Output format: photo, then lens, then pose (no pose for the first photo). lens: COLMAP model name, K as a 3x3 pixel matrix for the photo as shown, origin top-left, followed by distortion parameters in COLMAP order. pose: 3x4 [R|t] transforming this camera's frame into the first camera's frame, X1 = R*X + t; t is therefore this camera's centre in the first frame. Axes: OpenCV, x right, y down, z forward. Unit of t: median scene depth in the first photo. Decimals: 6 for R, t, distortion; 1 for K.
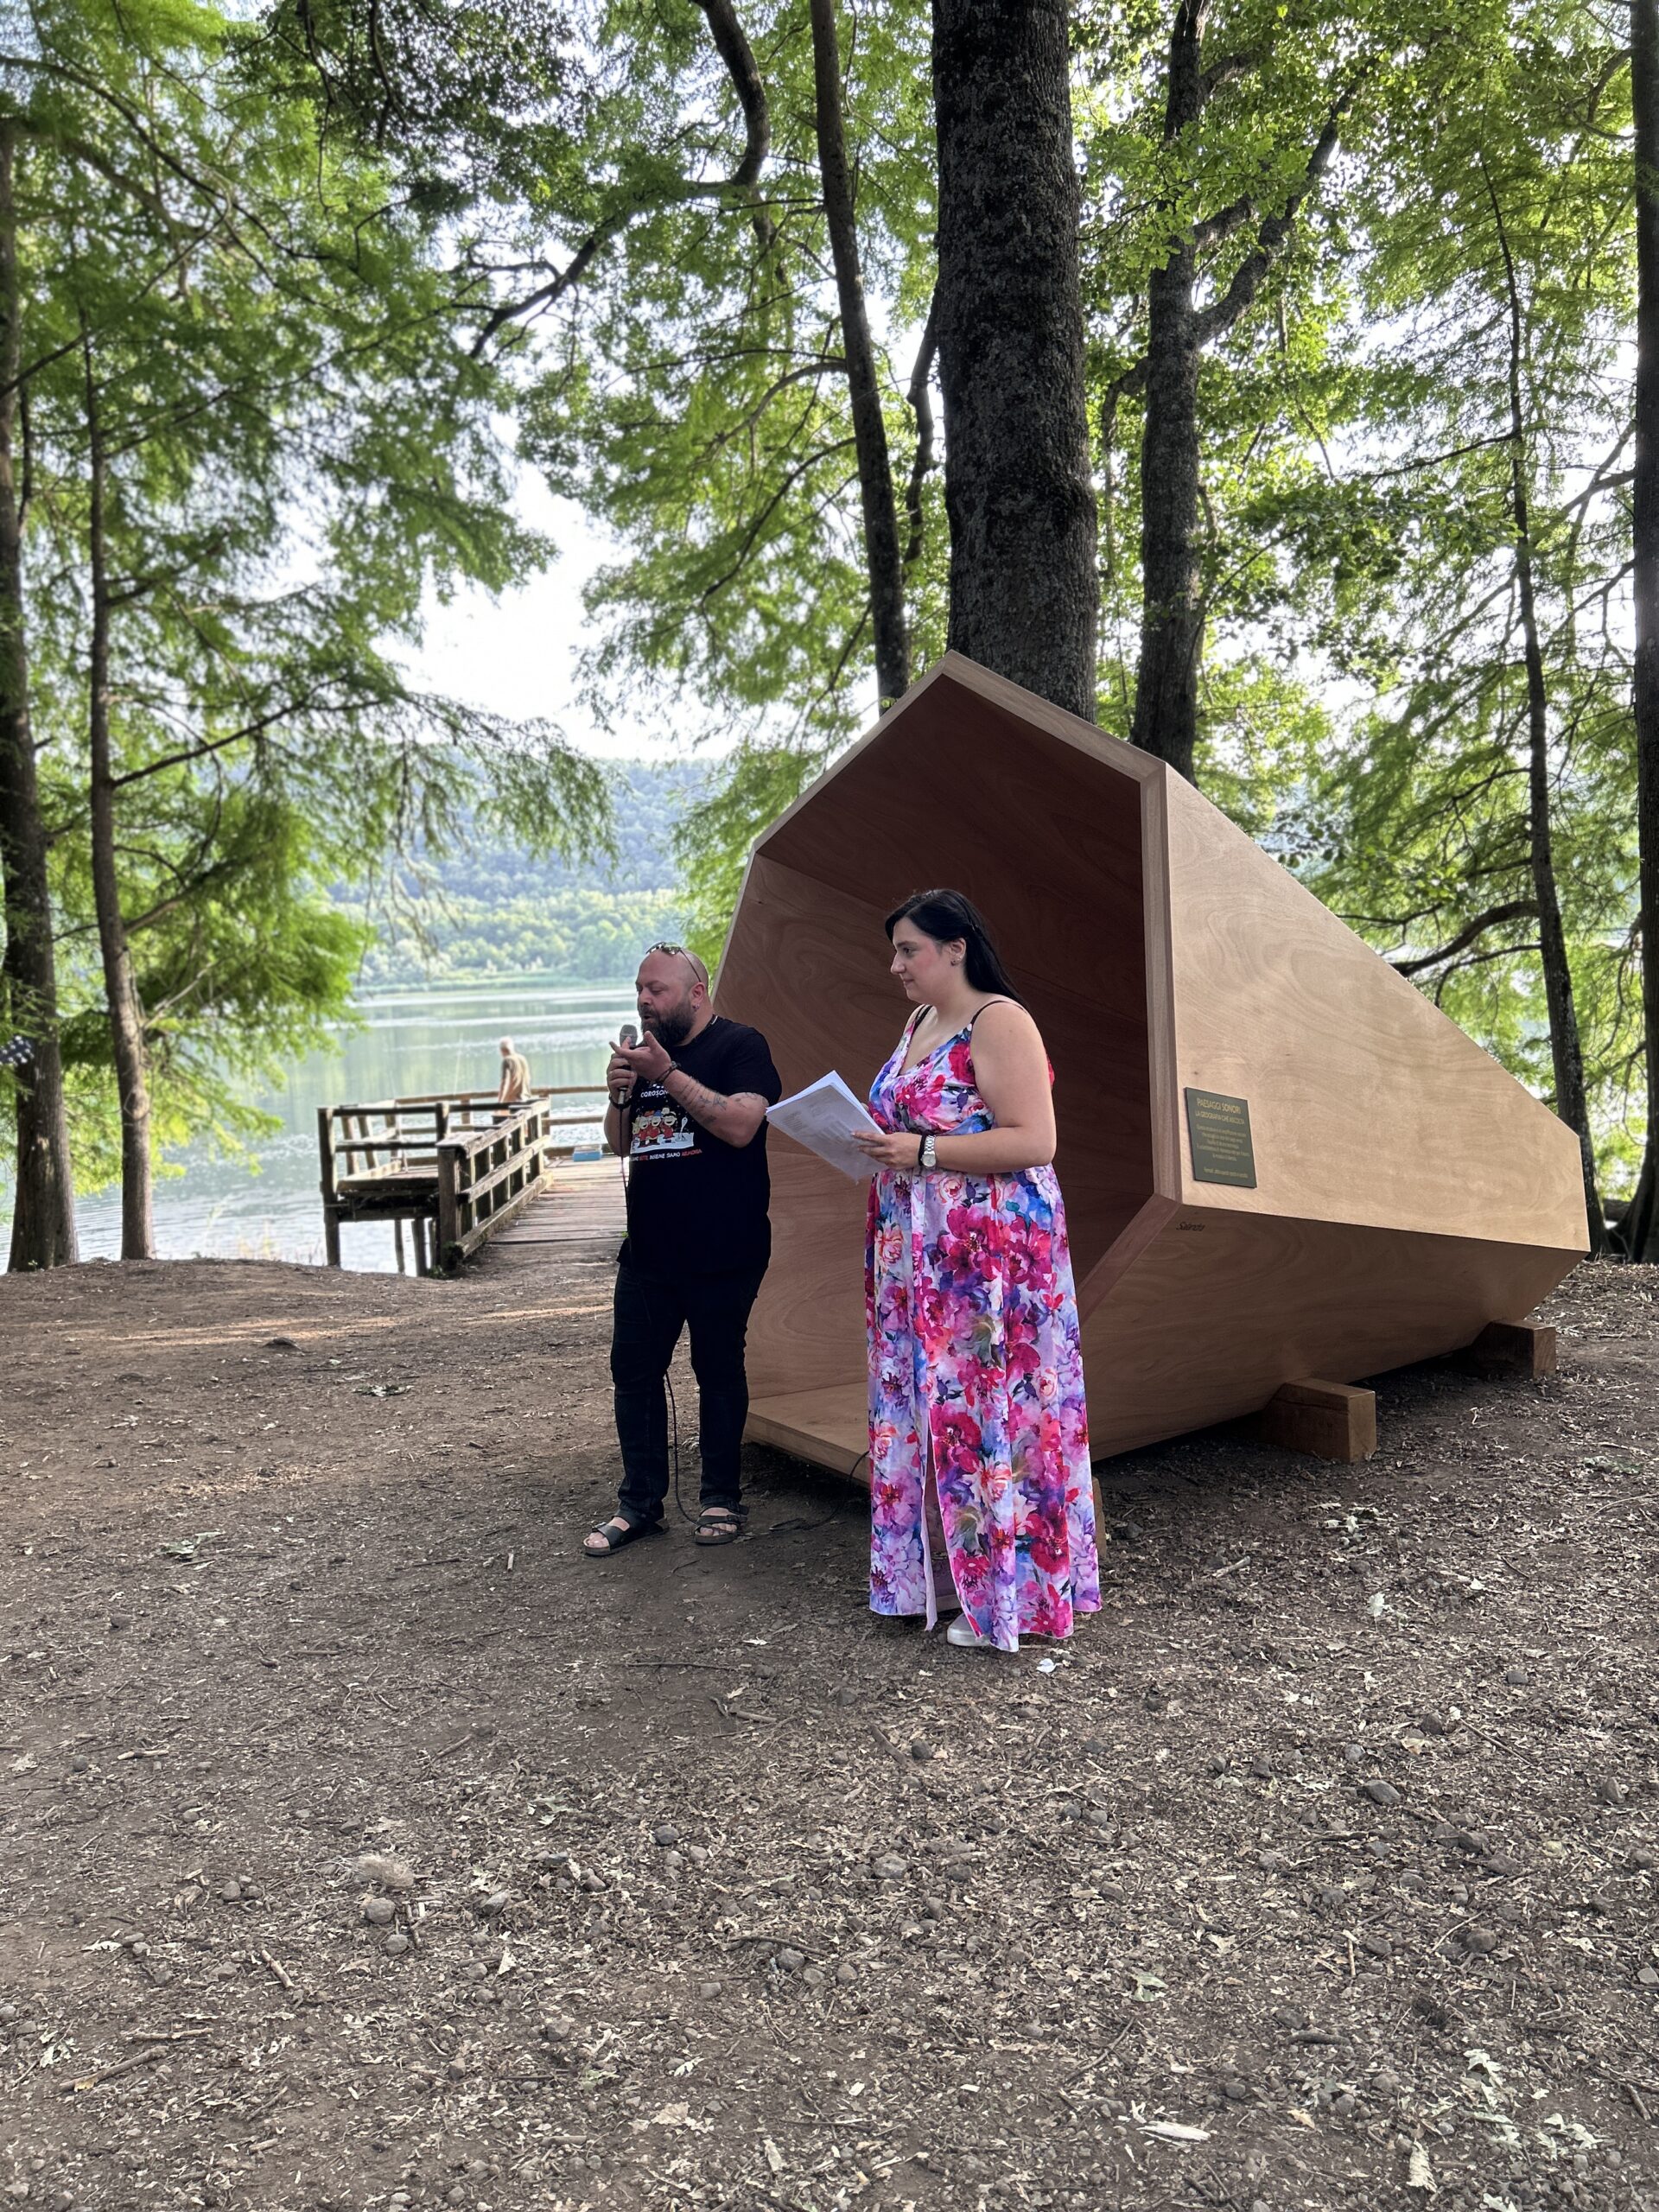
lens RADIAL K [[1660.0, 0, 833.7], [0, 1660.0, 1109.7], [0, 0, 1]] dist [0.059658, -0.065853]
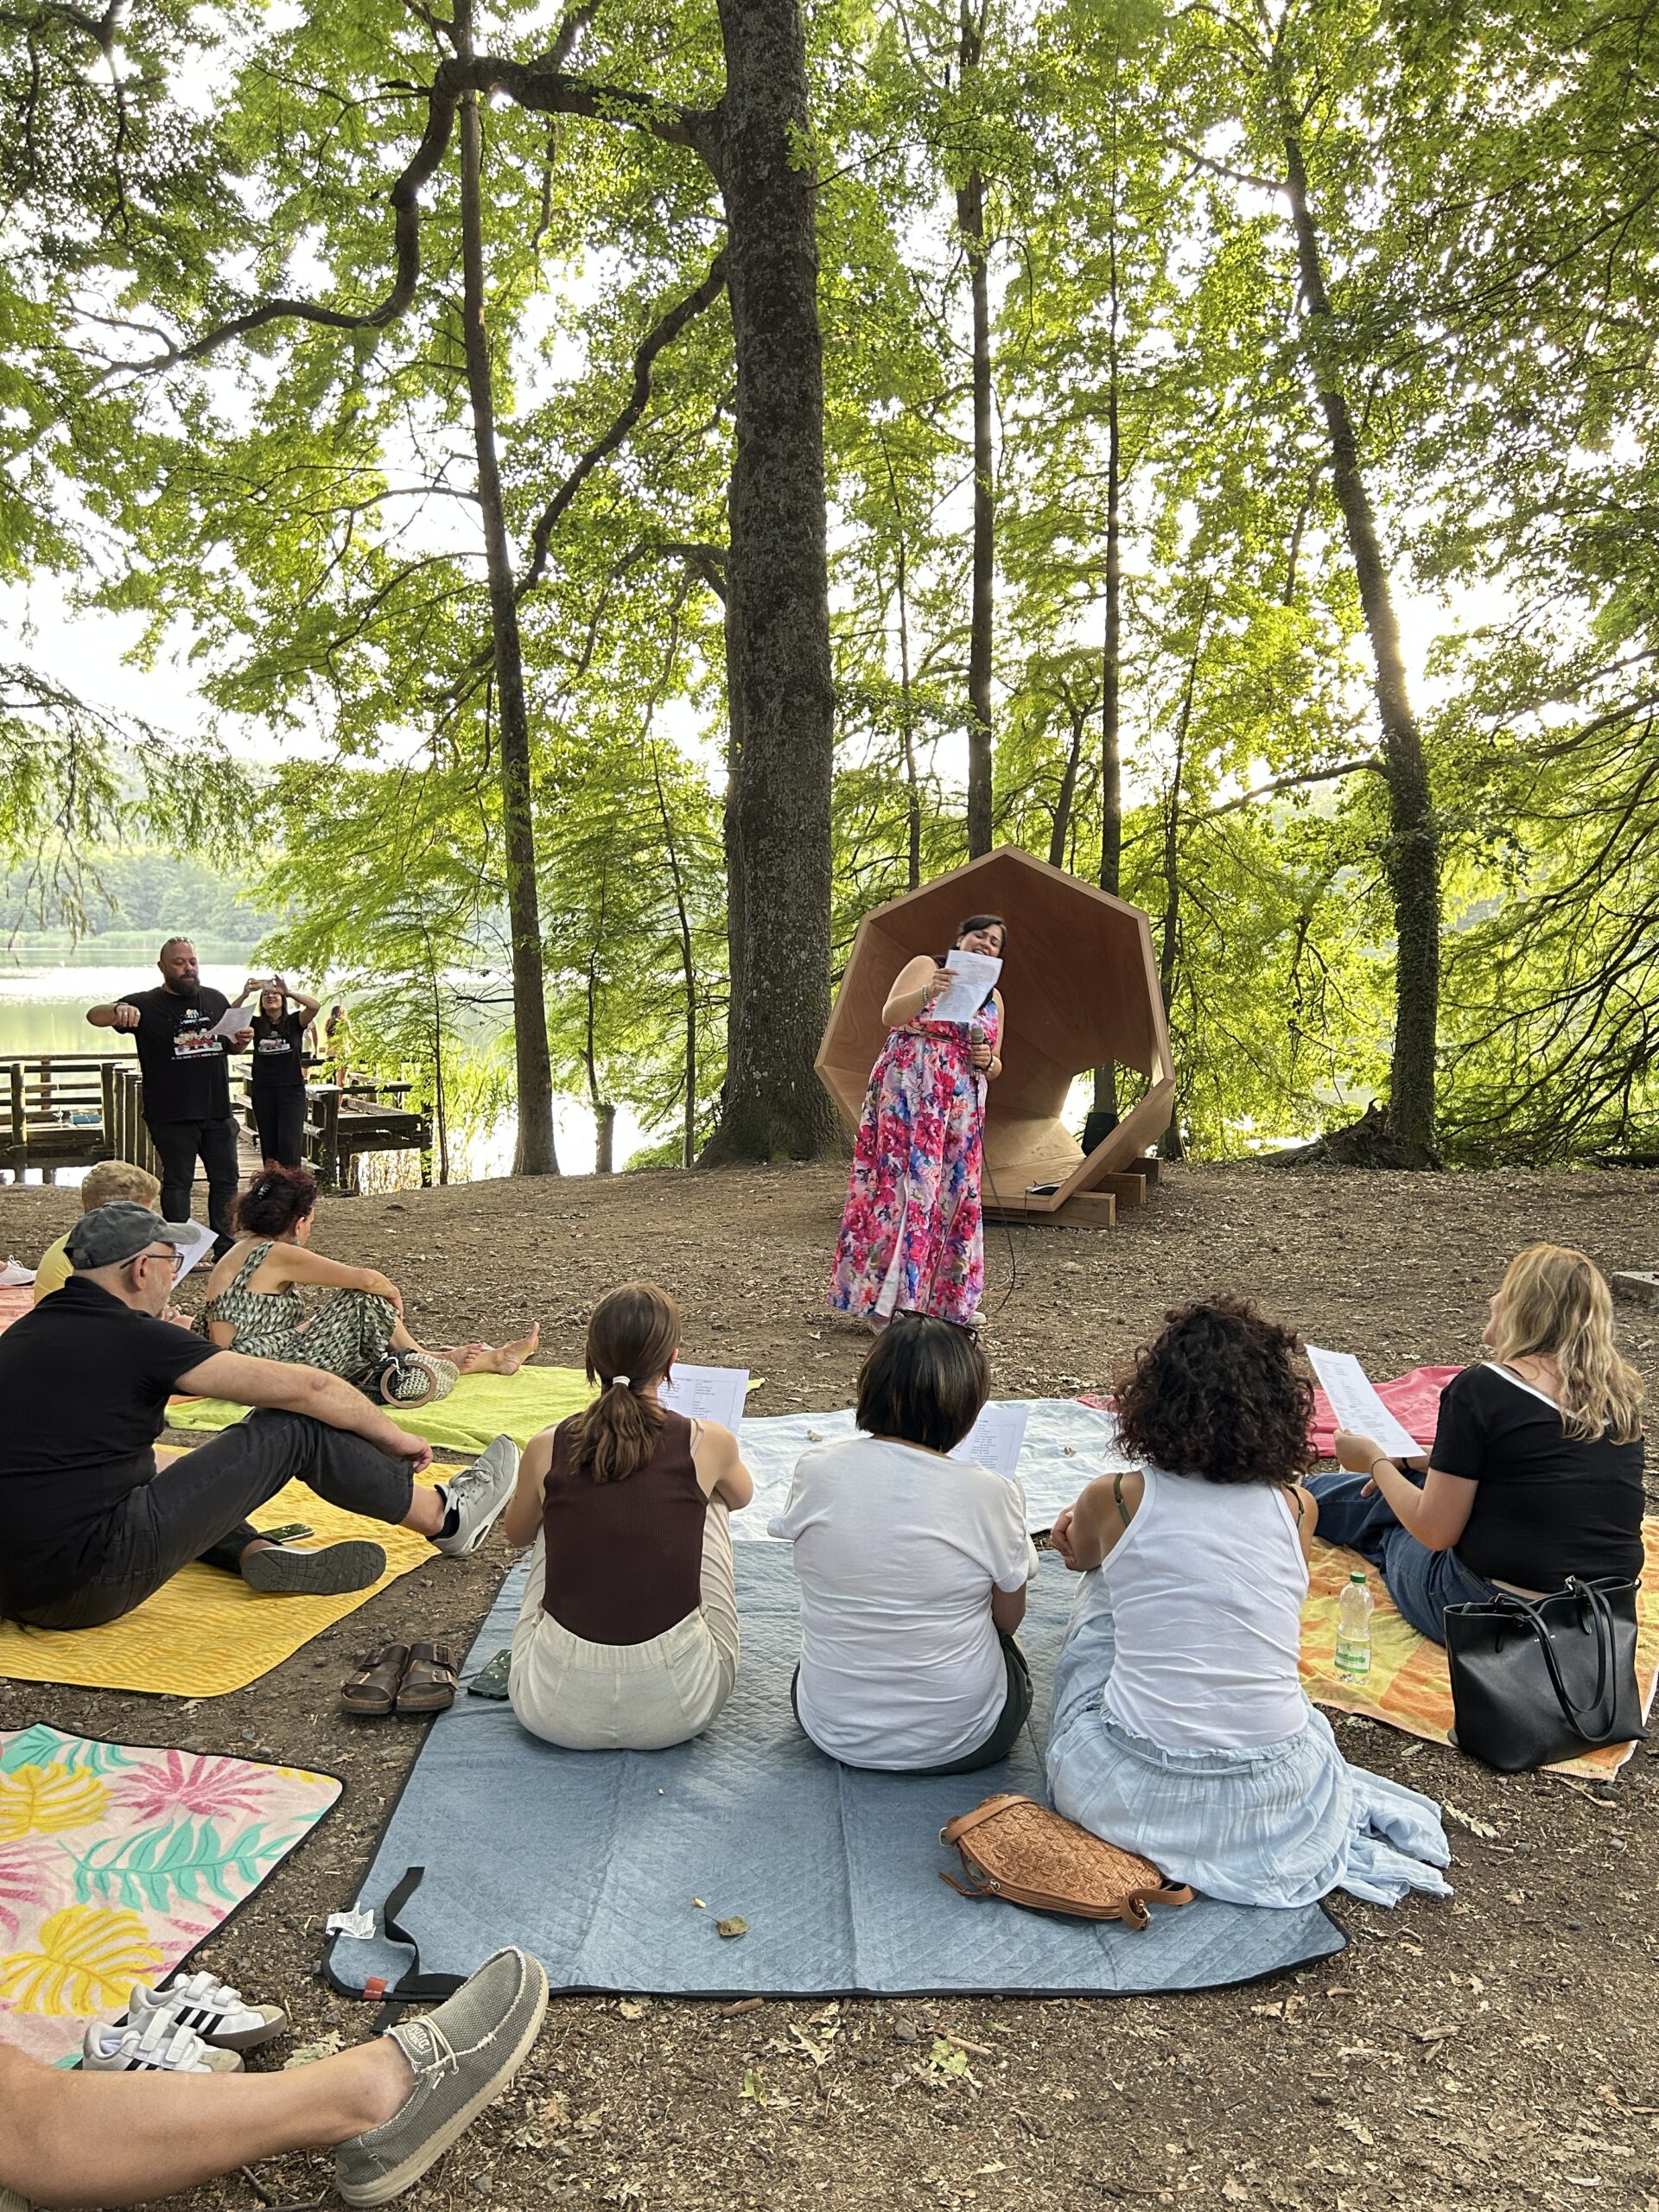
lens RADIAL K [[1660.0, 0, 839.7], [0, 1660.0, 1116.6], [0, 0, 1]] dist [0.059658, -0.065853]
pose [[0.857373, 0.003840, 0.514681, -0.376767], [-0.007353, 0.999961, 0.004789, 0.023086], [-0.514643, -0.007891, 0.857368, -0.235144]]
